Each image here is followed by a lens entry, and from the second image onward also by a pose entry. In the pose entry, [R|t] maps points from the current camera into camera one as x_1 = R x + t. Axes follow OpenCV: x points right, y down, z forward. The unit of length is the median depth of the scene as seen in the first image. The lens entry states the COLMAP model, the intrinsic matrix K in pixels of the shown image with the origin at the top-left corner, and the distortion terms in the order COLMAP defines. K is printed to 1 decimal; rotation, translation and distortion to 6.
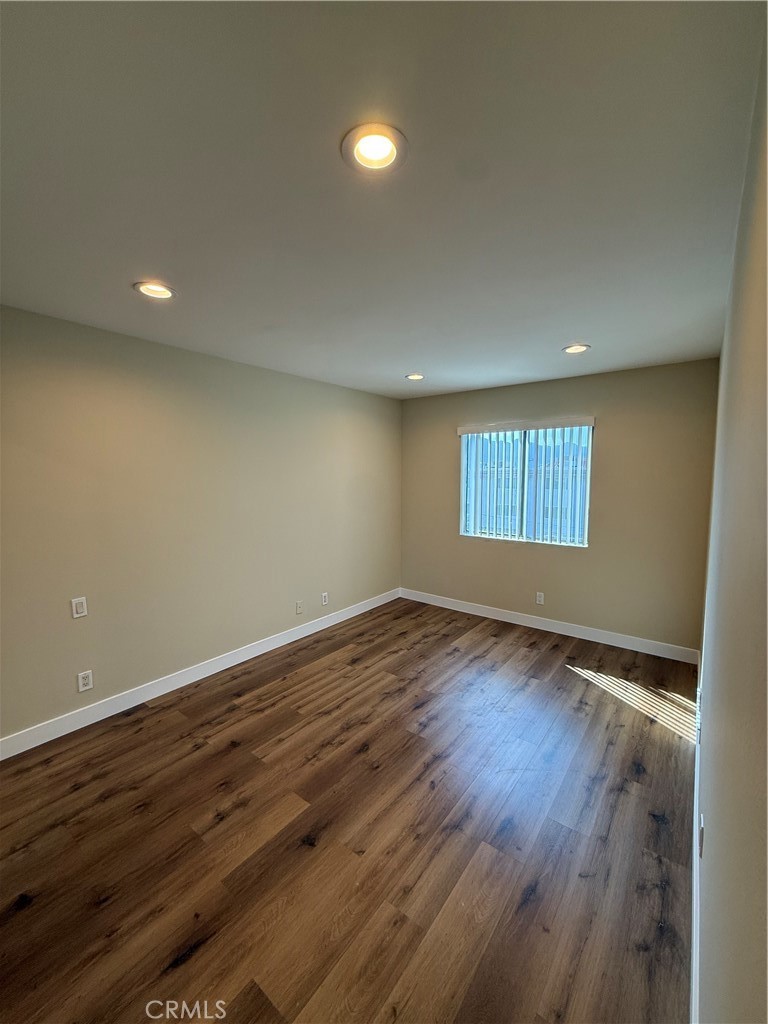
lens RADIAL K [[411.9, 0, 382.7], [0, 411.9, 517.8], [0, 0, 1]] dist [-0.001325, 0.000602]
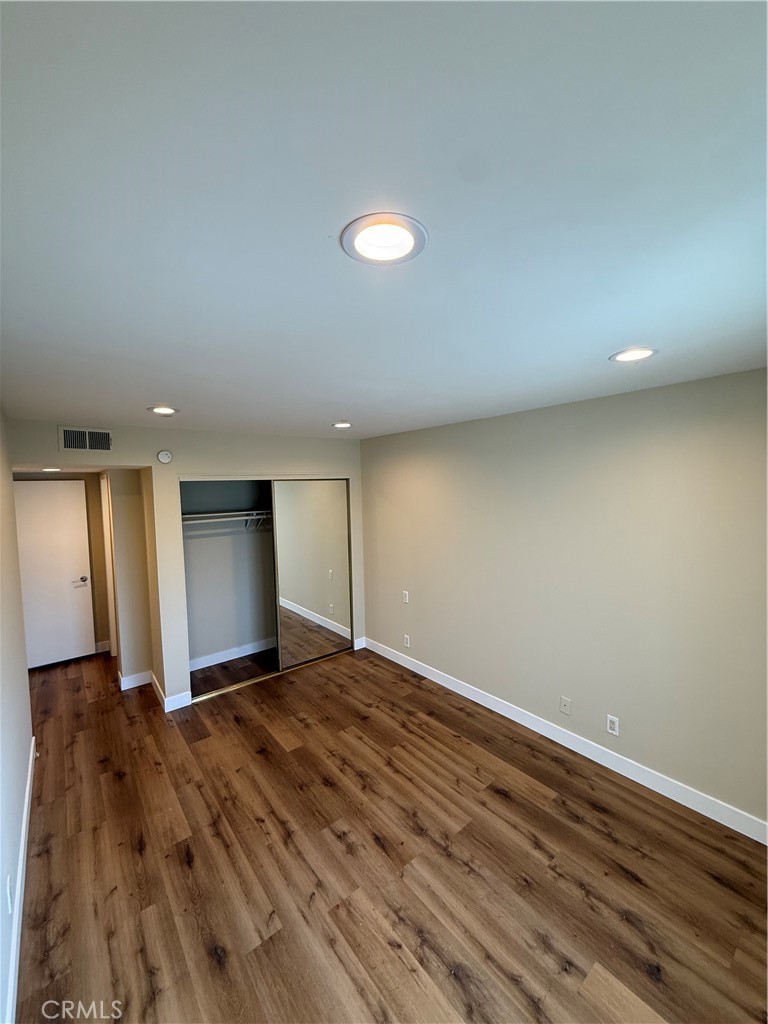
lens RADIAL K [[411.9, 0, 383.8], [0, 411.9, 504.4], [0, 0, 1]] dist [-0.001325, 0.000602]
pose [[-0.233982, 0.053964, -0.970742, 0.859906], [-0.078222, 0.994177, 0.074121, -0.263090], [0.969089, 0.093276, -0.228399, 1.174697]]
